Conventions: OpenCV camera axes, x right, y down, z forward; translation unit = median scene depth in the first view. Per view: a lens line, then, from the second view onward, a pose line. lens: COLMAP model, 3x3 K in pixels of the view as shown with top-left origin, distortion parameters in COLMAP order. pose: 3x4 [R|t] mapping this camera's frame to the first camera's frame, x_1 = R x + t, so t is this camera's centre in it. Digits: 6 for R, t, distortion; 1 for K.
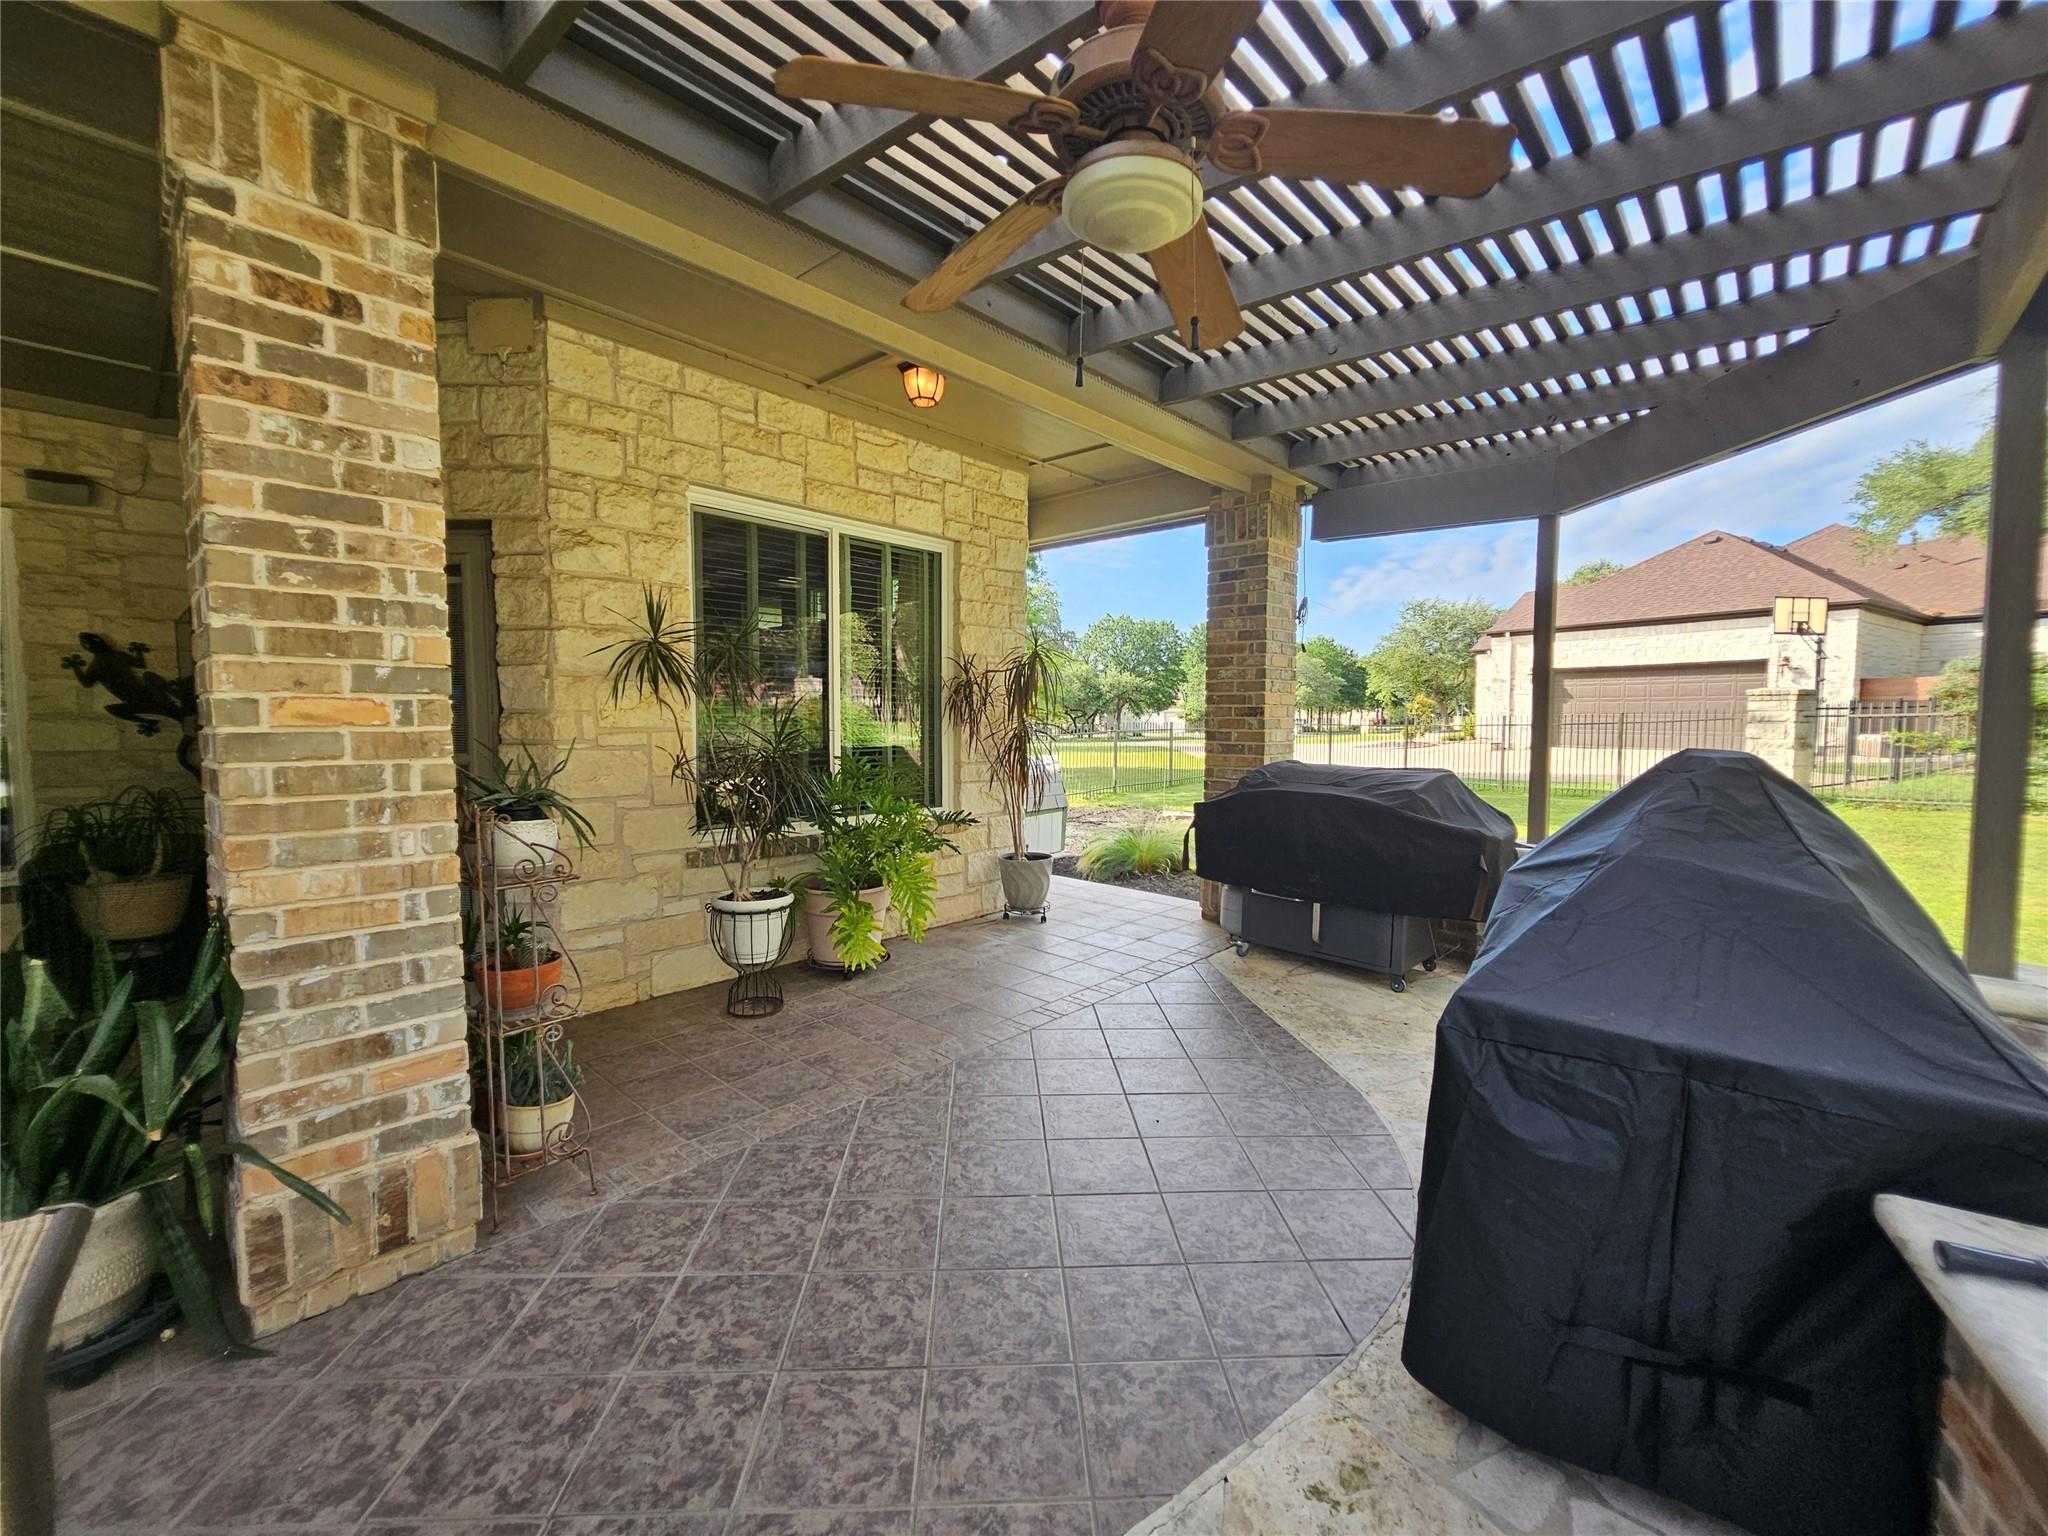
lens RADIAL K [[839.0, 0, 1024.0], [0, 839.0, 768.0], [0, 0, 1]] dist [-0.002119, -0.000286]
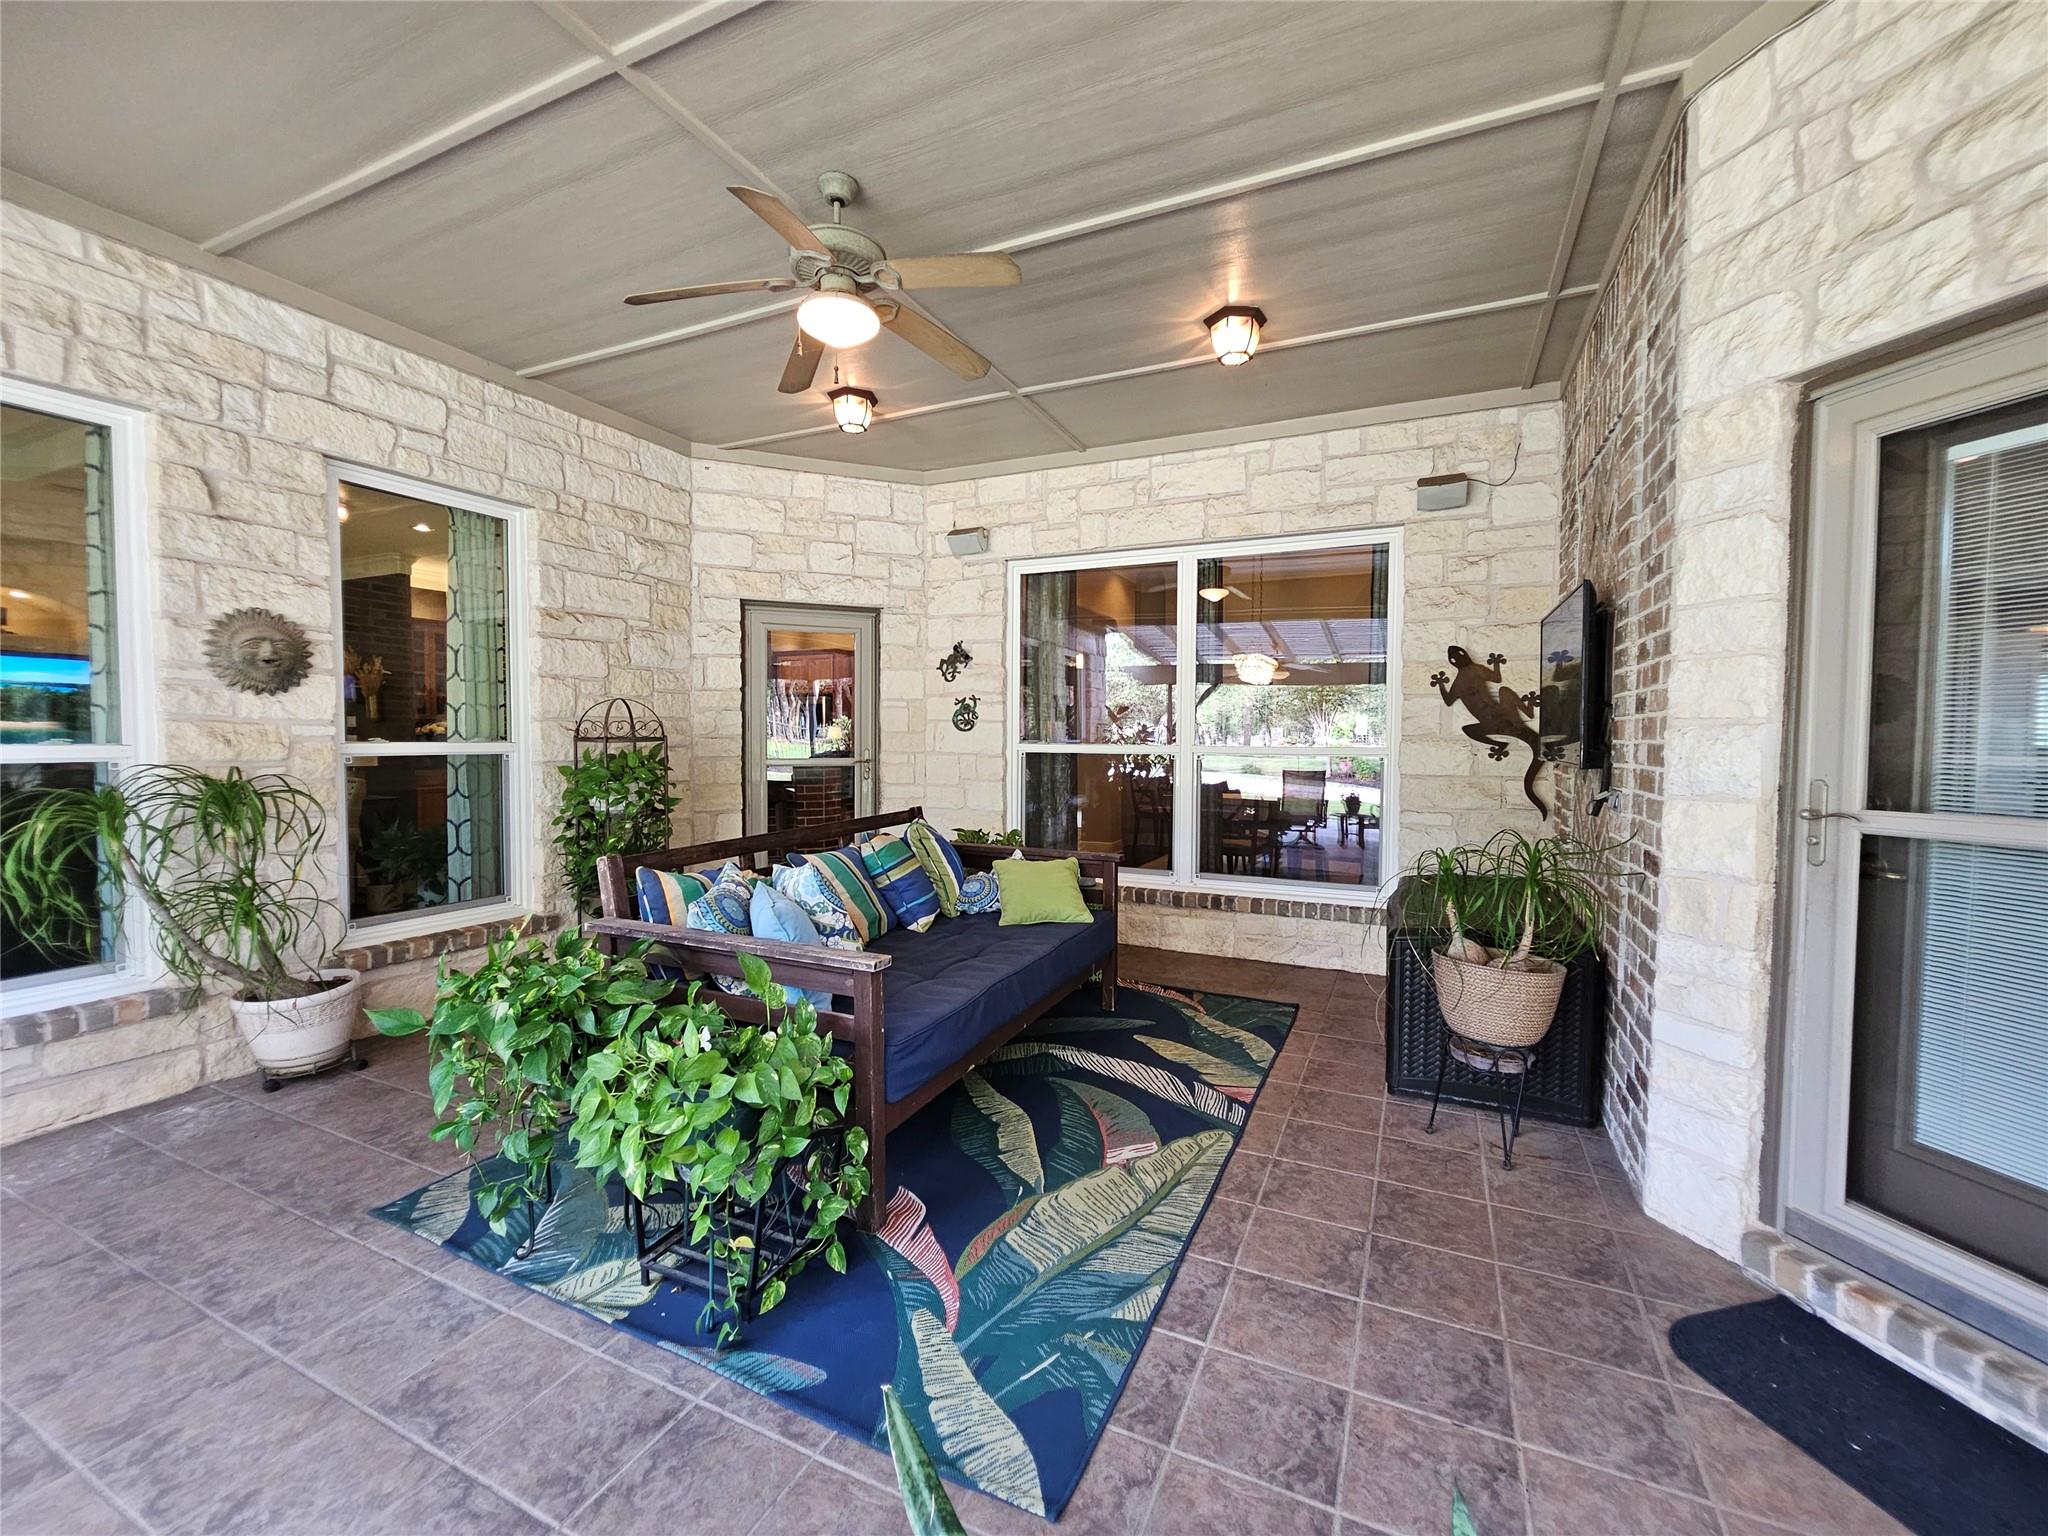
lens RADIAL K [[838.6, 0, 1032.5], [0, 838.6, 768.9], [0, 0, 1]] dist [0.001967, 0.000015]
pose [[0.300057, 0.038827, -0.953131, -0.383148], [-0.062041, 0.997850, 0.021118, -0.019221], [0.951902, 0.052797, 0.301820, 0.295817]]
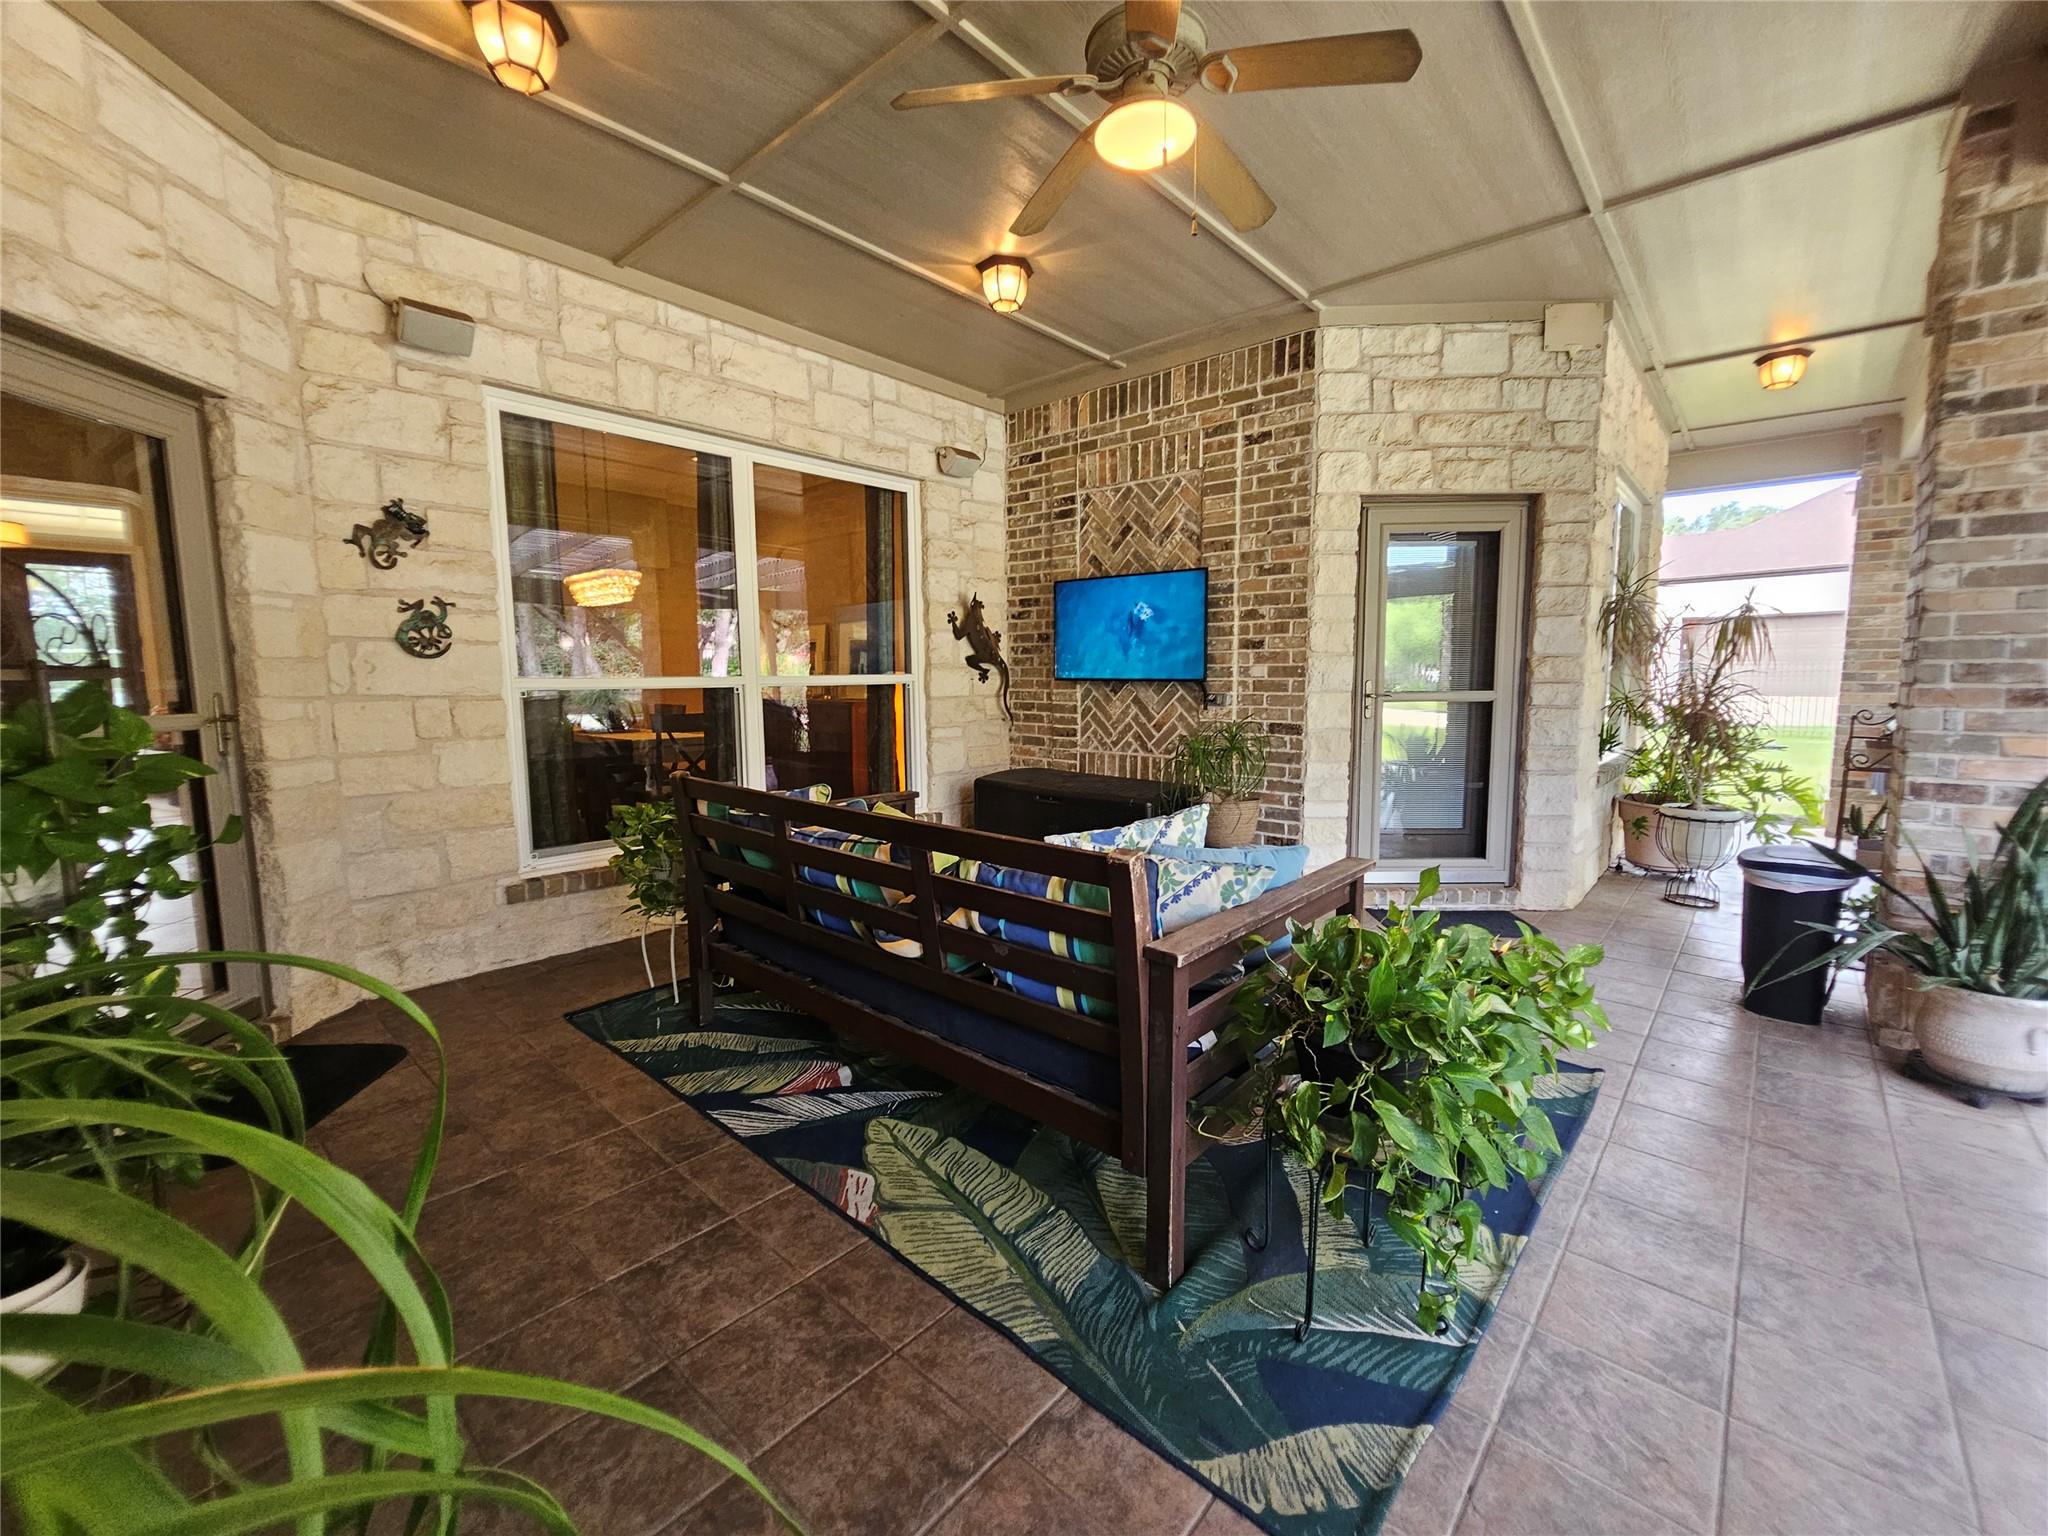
lens RADIAL K [[842.2, 0, 1026.6], [0, 842.2, 764.9], [0, 0, 1]] dist [-0.001462, -0.000199]
pose [[0.999859, -0.010197, 0.013357, -1.063477], [0.009550, 0.998818, 0.047665, 0.019003], [-0.013828, -0.047531, 0.998774, -0.152766]]
